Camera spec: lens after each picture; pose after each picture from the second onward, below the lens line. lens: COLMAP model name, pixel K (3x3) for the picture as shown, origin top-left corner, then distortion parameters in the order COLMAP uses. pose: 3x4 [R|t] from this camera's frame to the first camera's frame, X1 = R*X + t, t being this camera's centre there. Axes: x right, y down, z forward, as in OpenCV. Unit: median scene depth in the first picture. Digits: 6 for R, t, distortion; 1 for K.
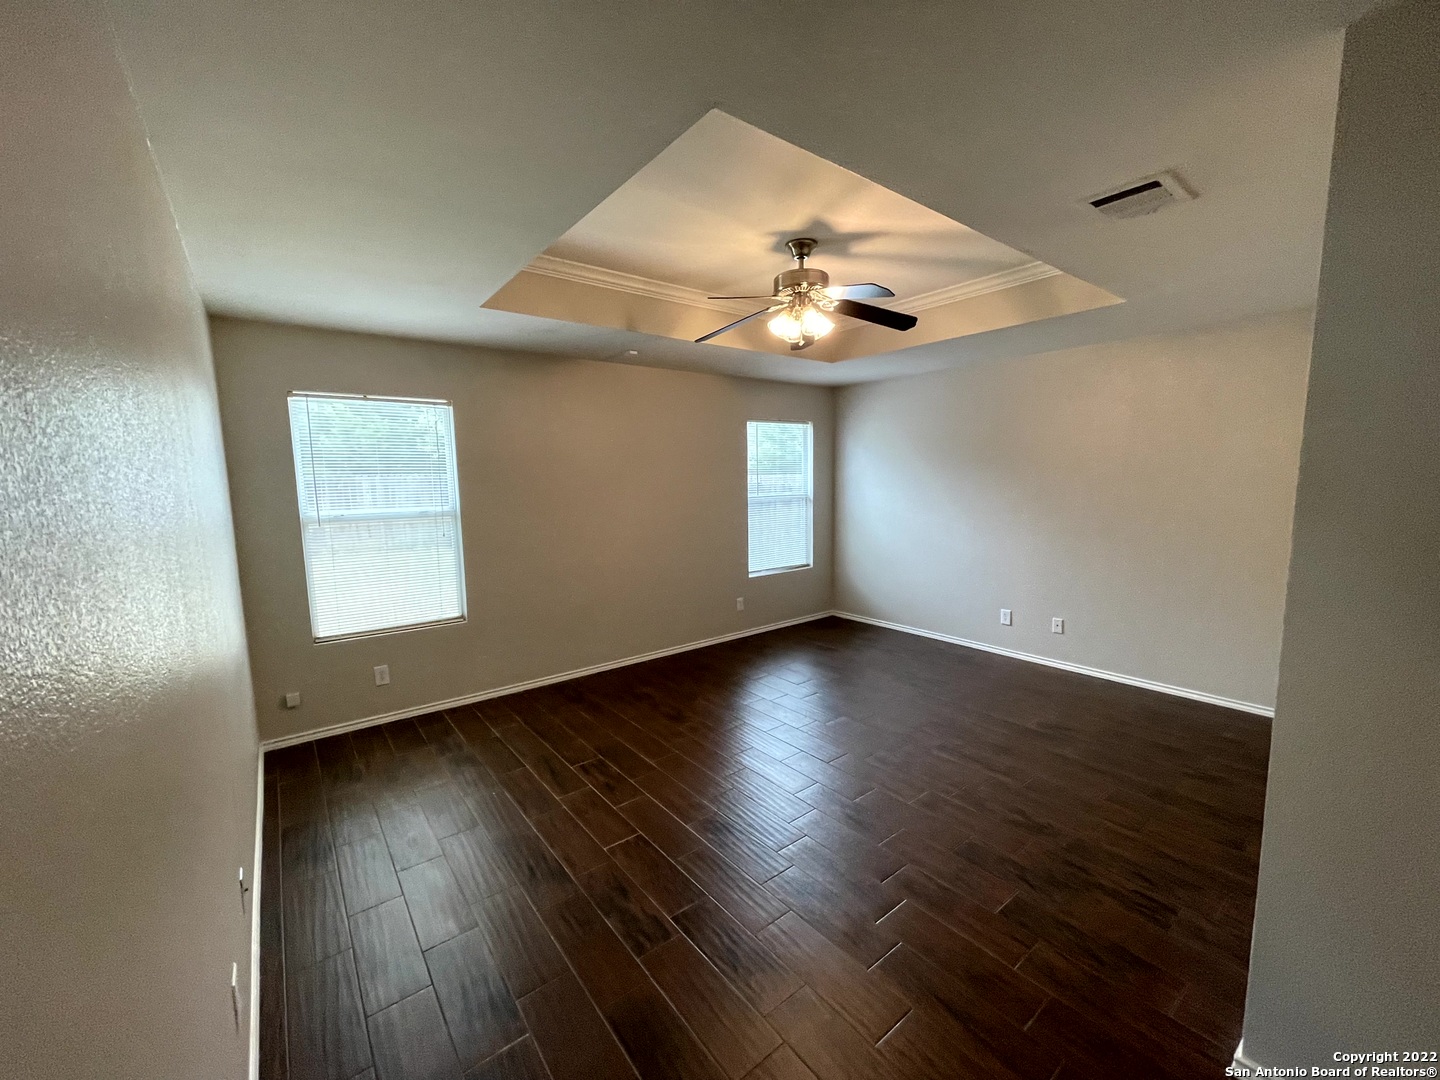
lens RADIAL K [[579.0, 0, 723.6], [0, 579.0, 543.0], [0, 0, 1]] dist [0.000466, -0.000022]
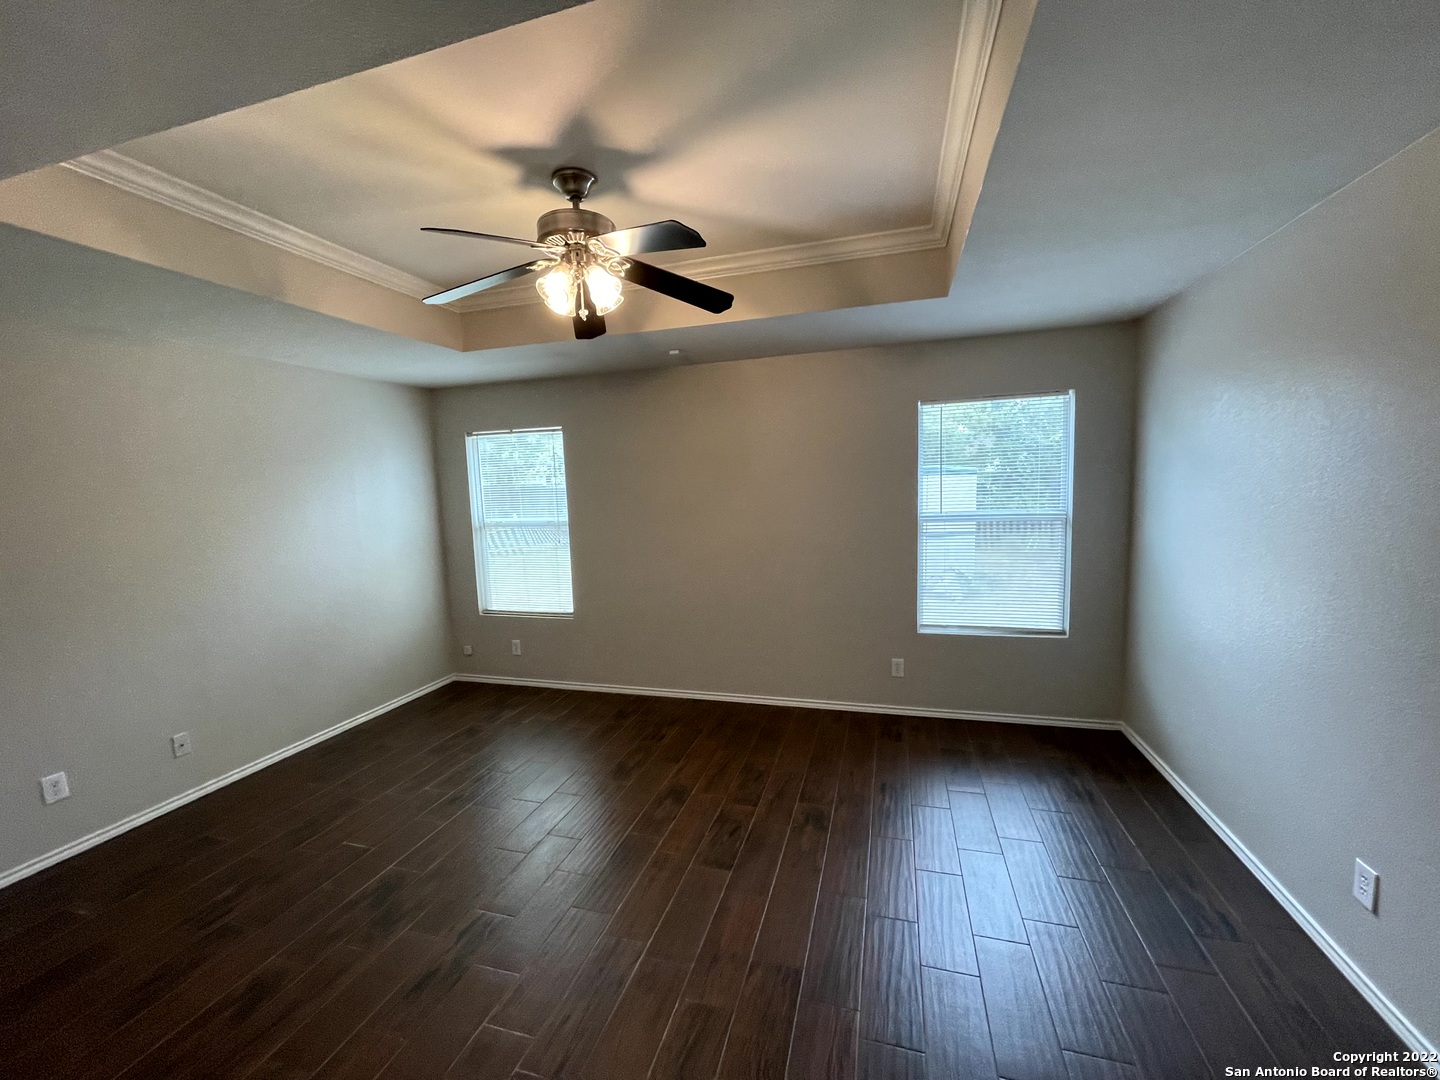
lens RADIAL K [[579.0, 0, 660.7], [0, 579.0, 543.5], [0, 0, 1]] dist [0.000466, -0.000022]
pose [[0.571440, 0.069652, -0.817683, 0.523148], [-0.074778, 0.996666, 0.032639, -0.055452], [0.817230, 0.042494, 0.574743, 0.434411]]
